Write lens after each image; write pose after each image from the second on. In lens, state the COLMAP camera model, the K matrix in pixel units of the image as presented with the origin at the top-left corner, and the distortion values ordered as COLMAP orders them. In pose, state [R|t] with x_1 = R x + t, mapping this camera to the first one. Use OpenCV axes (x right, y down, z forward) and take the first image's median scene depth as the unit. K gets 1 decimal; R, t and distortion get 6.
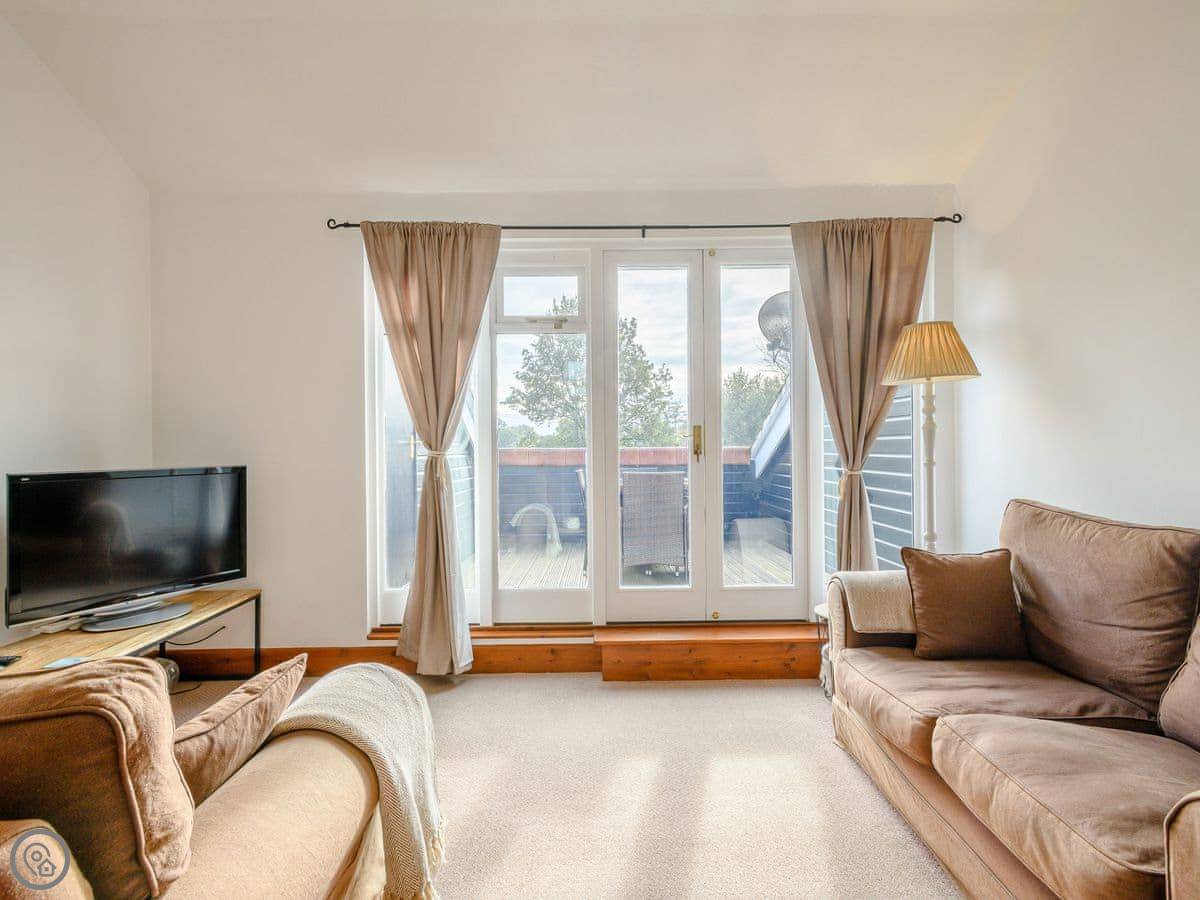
lens RADIAL K [[623.2, 0, 600.0], [0, 623.2, 450.0], [0, 0, 1]] dist [0.009651, -0.000391]
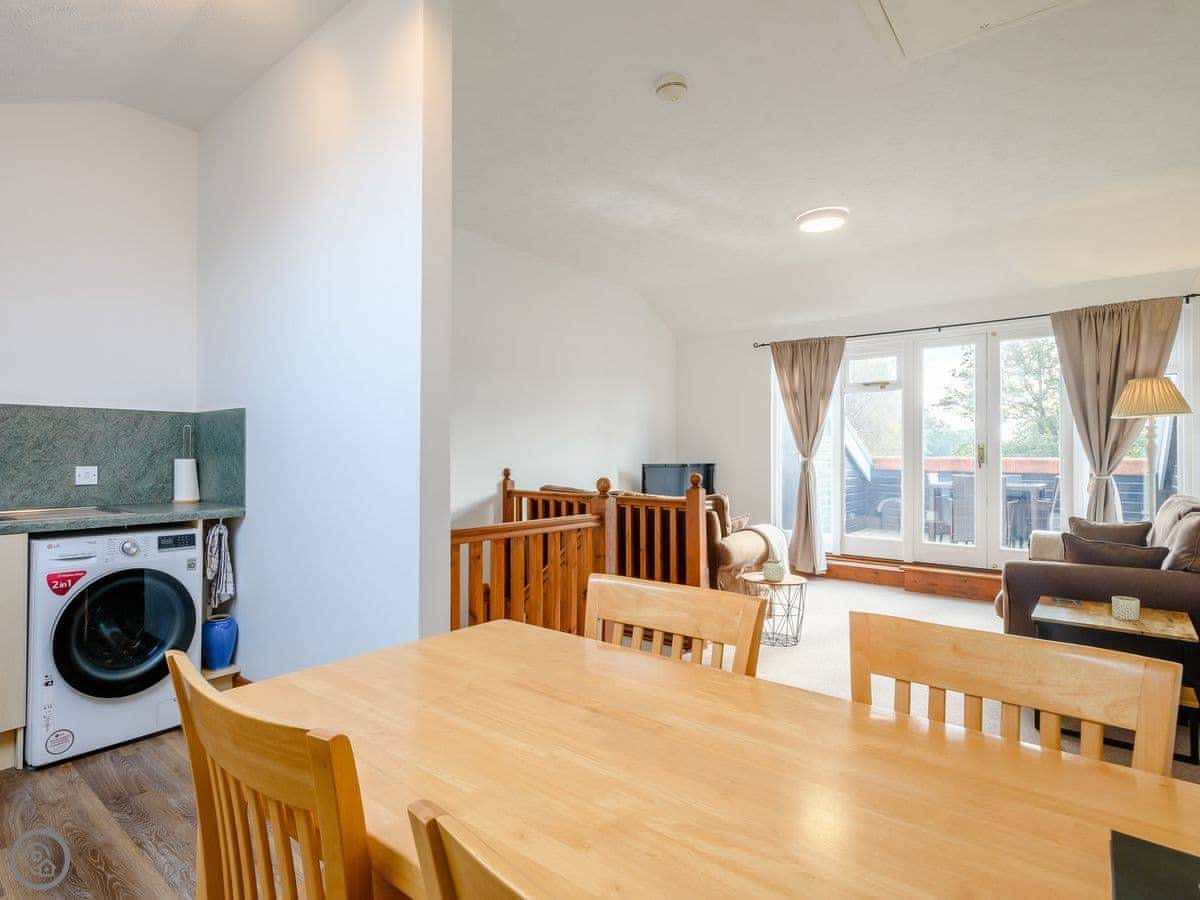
lens RADIAL K [[614.5, 0, 515.5], [0, 614.5, 446.2], [0, 0, 1]] dist [-0.015208, 0.000672]
pose [[0.718897, 0.006753, -0.695084, 0.399607], [-0.016250, 0.999843, -0.007093, -0.005393], [0.694927, 0.016394, 0.718894, -0.976667]]
